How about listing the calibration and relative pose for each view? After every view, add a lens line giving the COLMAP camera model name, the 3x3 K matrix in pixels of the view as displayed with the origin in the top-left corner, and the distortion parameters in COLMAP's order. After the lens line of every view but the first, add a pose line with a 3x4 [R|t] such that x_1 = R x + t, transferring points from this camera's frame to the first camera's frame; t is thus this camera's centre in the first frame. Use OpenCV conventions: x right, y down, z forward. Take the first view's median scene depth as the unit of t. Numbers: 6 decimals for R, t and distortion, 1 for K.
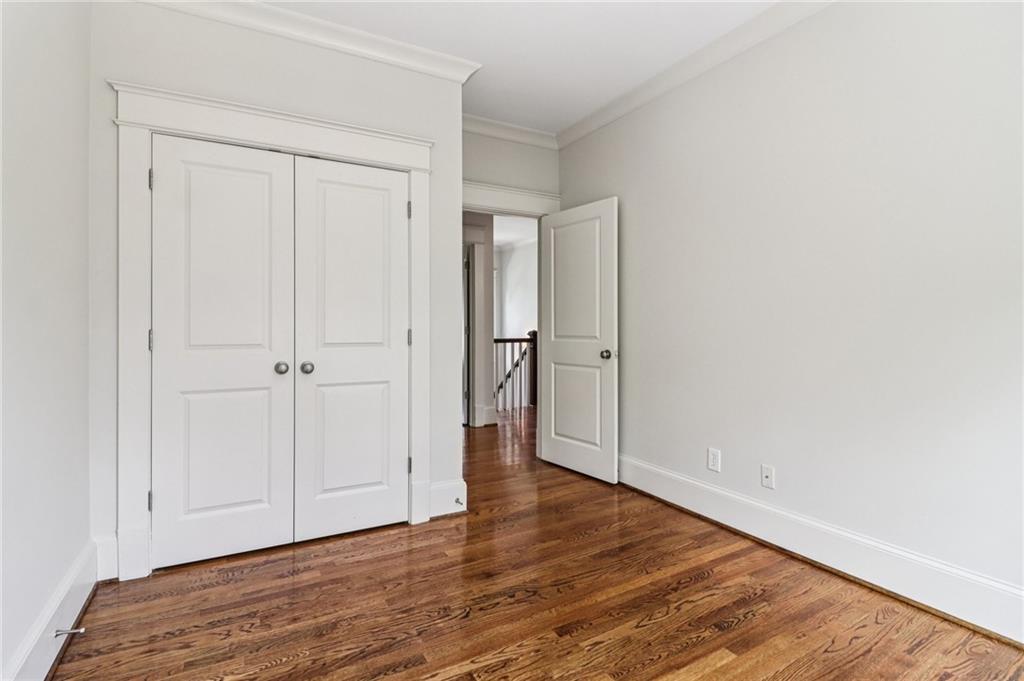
lens RADIAL K [[496.1, 0, 515.0], [0, 496.1, 338.7], [0, 0, 1]] dist [-0.003810, -0.008592]
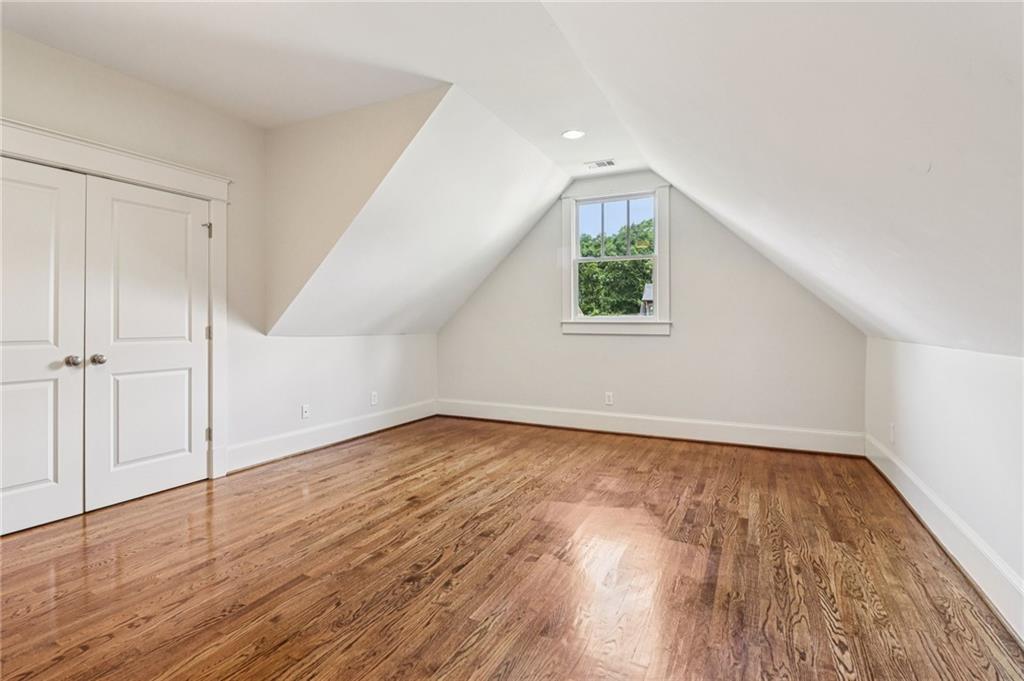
lens RADIAL K [[496.1, 0, 515.5], [0, 496.1, 322.8], [0, 0, 1]] dist [-0.003810, -0.008592]
pose [[0.833581, -0.004995, 0.552374, -0.259031], [0.011577, 0.999897, -0.008430, -0.003560], [-0.552276, 0.013422, 0.833553, -0.482517]]
